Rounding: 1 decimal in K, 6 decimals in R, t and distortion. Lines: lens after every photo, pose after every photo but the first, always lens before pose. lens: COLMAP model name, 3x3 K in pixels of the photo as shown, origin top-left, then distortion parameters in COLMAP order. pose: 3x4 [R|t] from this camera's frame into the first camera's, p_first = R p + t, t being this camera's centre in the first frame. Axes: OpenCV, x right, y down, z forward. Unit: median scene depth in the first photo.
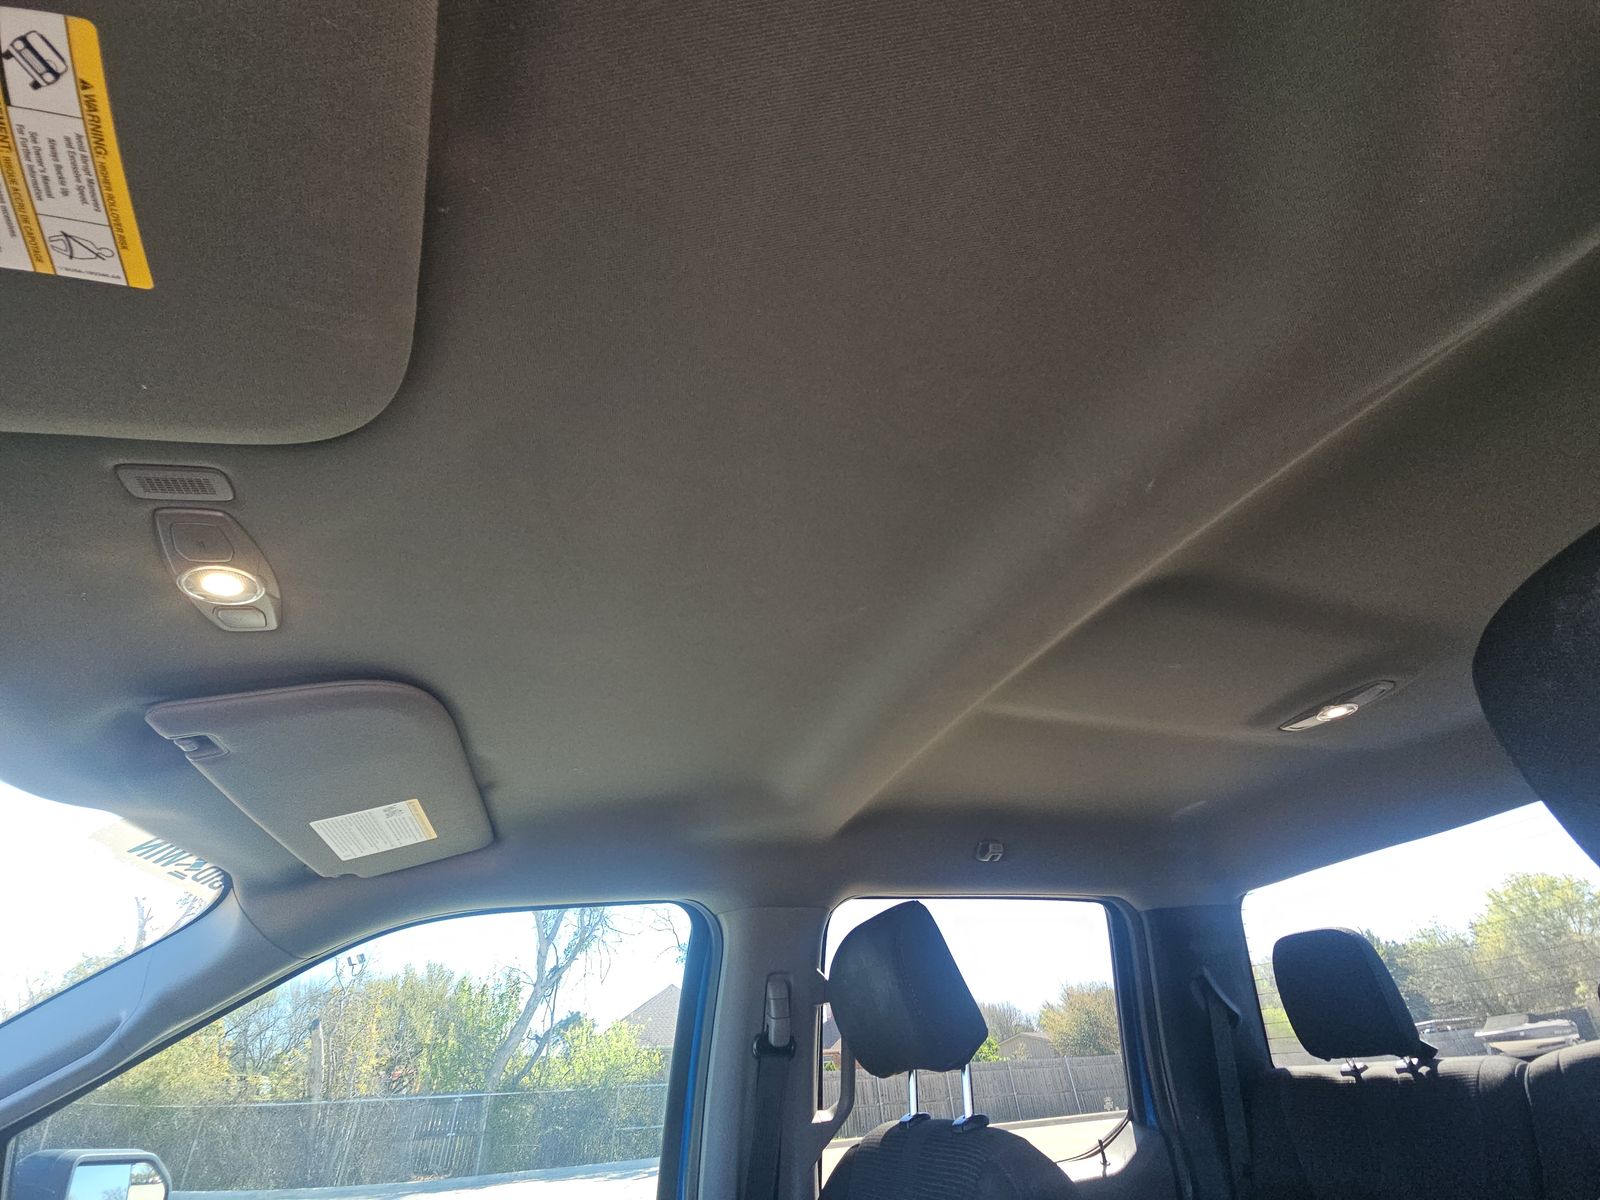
lens RADIAL K [[656.6, 0, 800.0], [0, 656.6, 600.0], [0, 0, 1]] dist [0.009103, -0.009831]
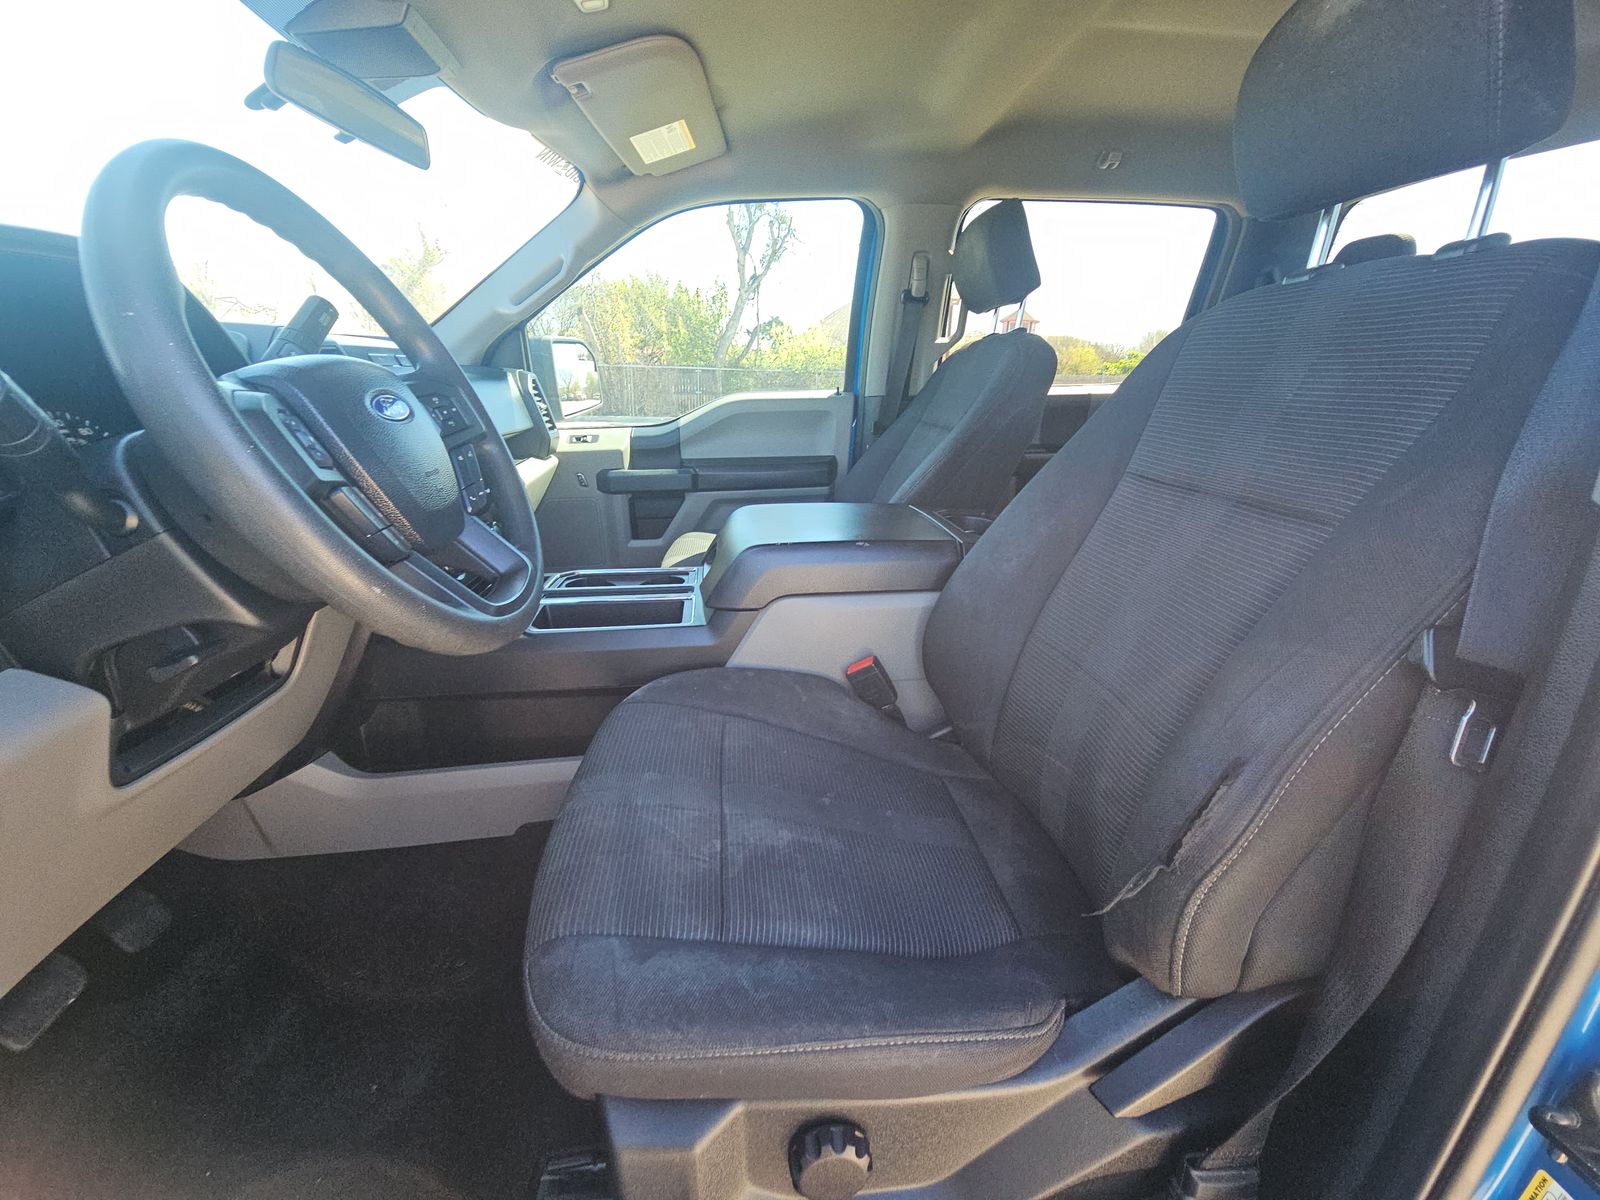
lens RADIAL K [[656.6, 0, 800.0], [0, 656.6, 600.0], [0, 0, 1]] dist [0.009103, -0.009831]
pose [[0.968509, 0.141923, -0.204570, 0.101108], [0.085359, 0.582569, 0.808287, -0.167122], [0.233890, -0.800295, 0.552109, -0.436477]]
